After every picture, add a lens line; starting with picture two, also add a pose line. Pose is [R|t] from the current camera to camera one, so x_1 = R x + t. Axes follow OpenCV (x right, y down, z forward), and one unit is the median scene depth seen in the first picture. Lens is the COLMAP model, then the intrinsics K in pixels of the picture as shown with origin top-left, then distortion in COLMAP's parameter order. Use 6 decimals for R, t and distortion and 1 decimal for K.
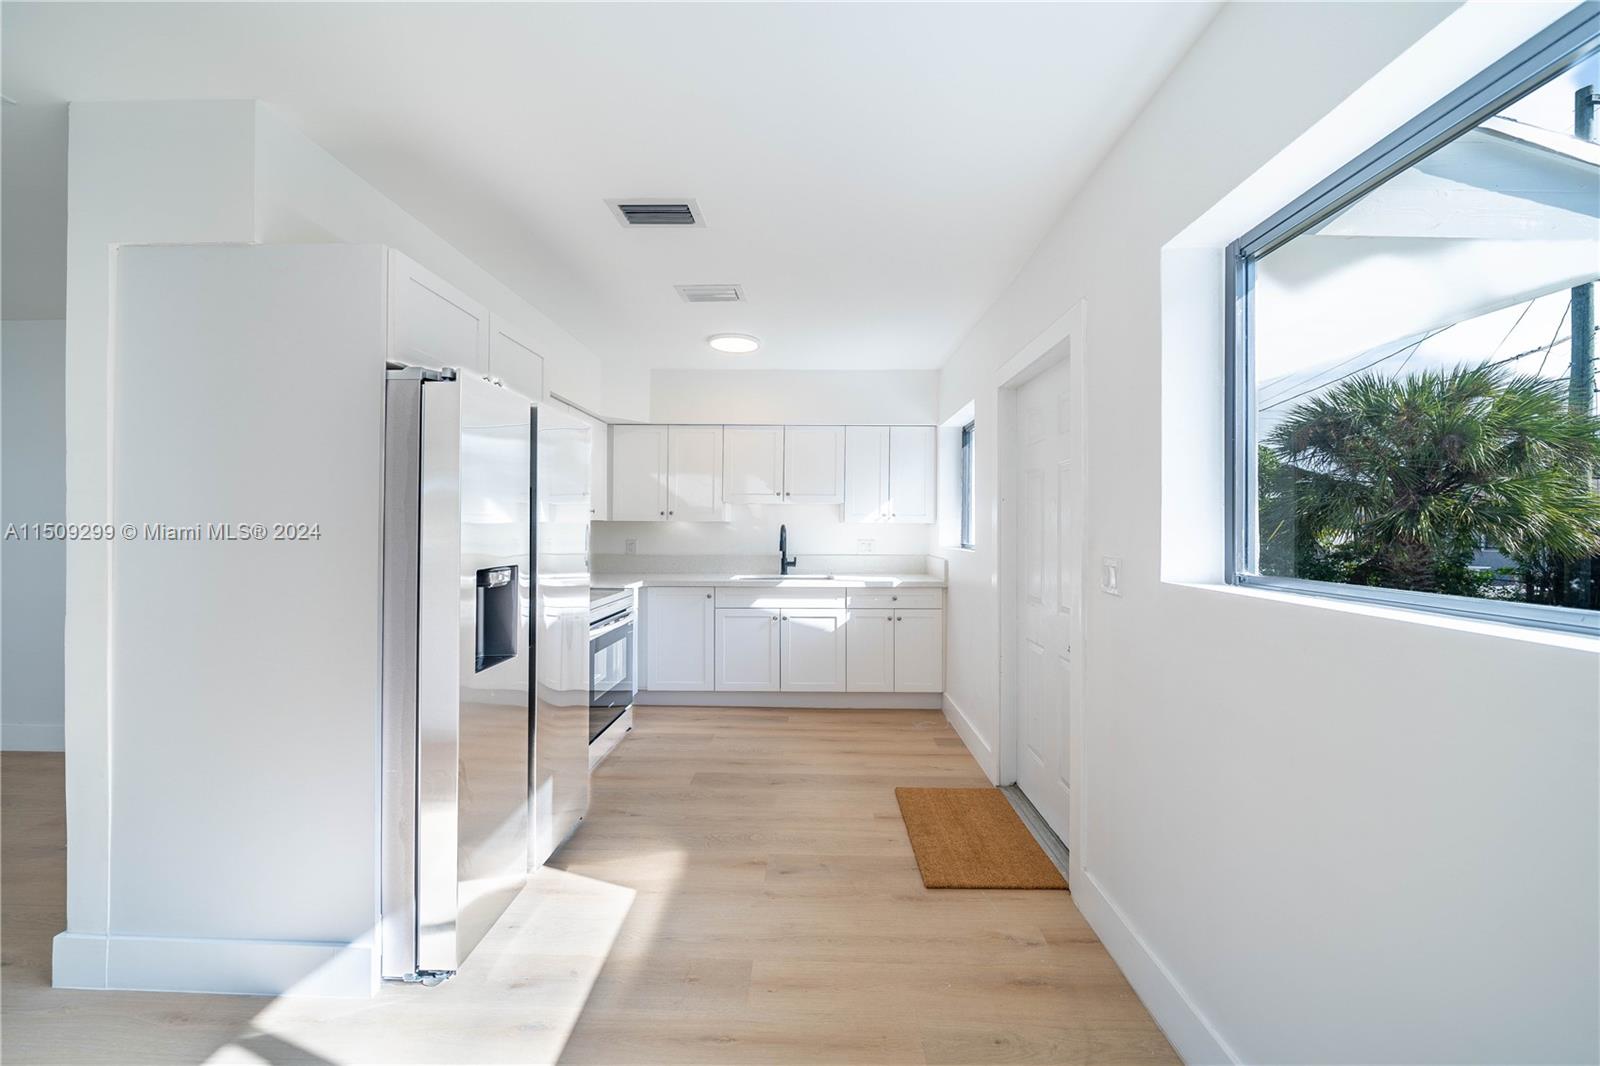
lens RADIAL K [[552.6, 0, 800.3], [0, 552.6, 526.4], [0, 0, 1]] dist [-0.007924, -0.000465]
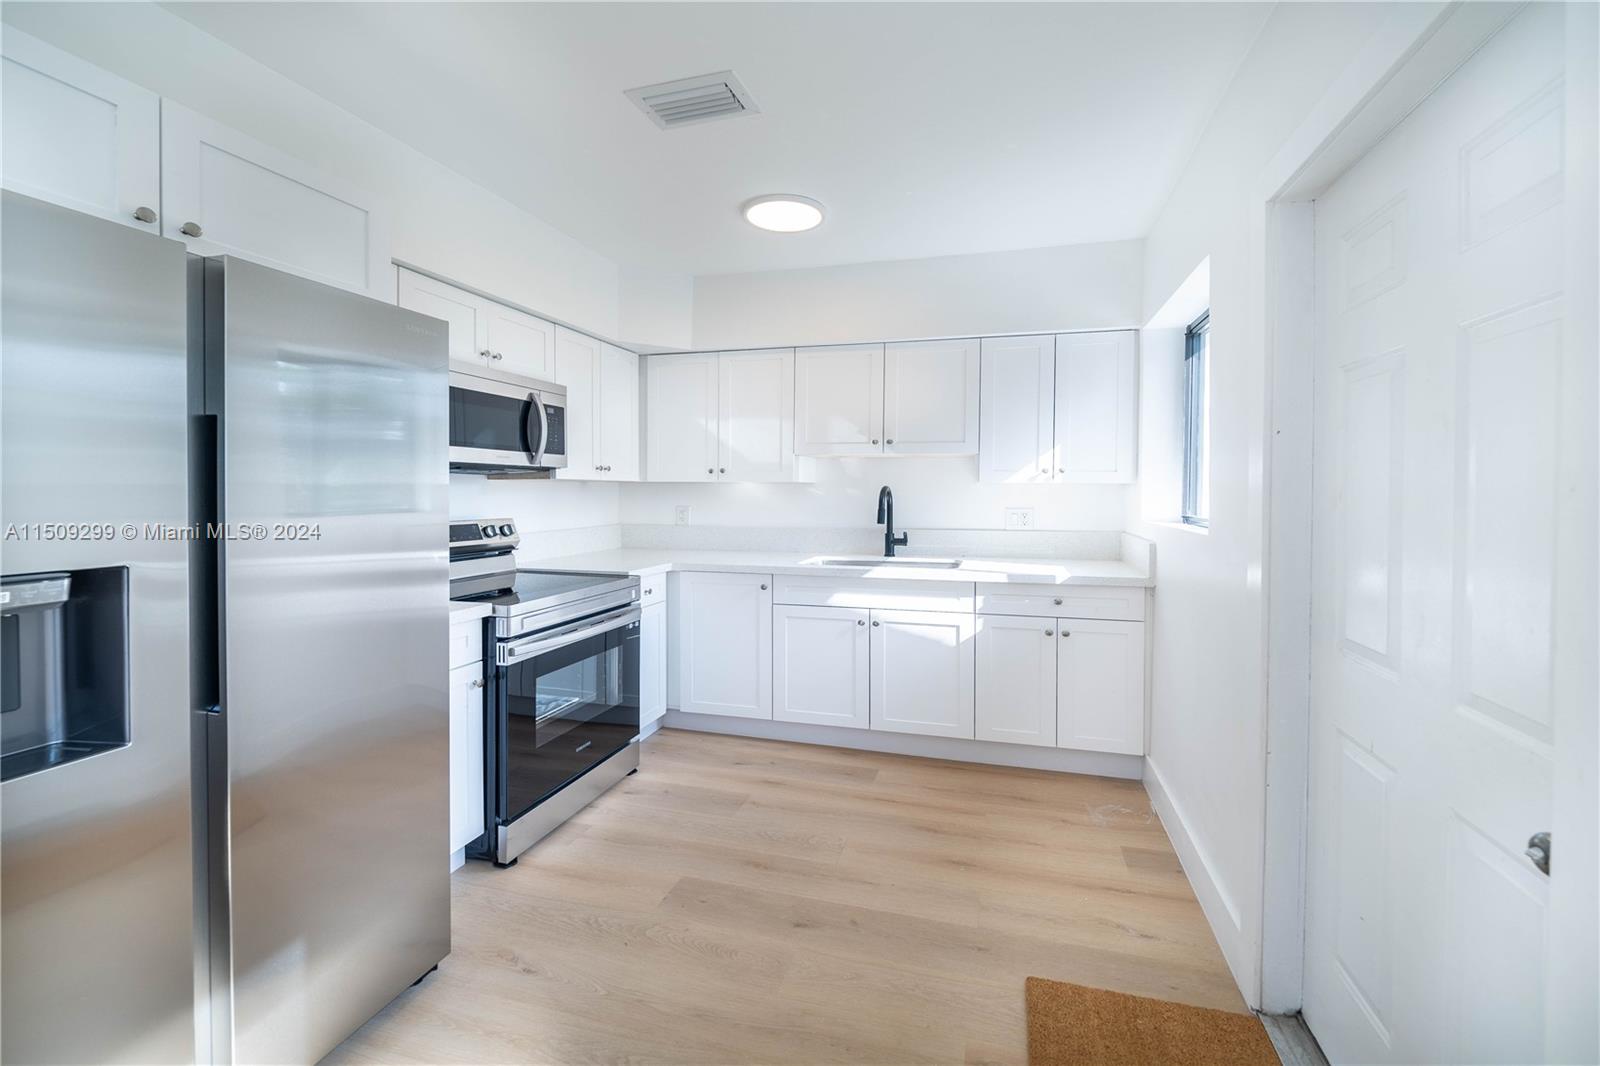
lens RADIAL K [[552.6, 0, 798.5], [0, 552.6, 498.5], [0, 0, 1]] dist [-0.007924, -0.000465]
pose [[0.944738, 0.002651, -0.327814, 0.099654], [0.002474, 0.999881, 0.015216, 0.001784], [0.327816, -0.015186, 0.944620, 0.316250]]
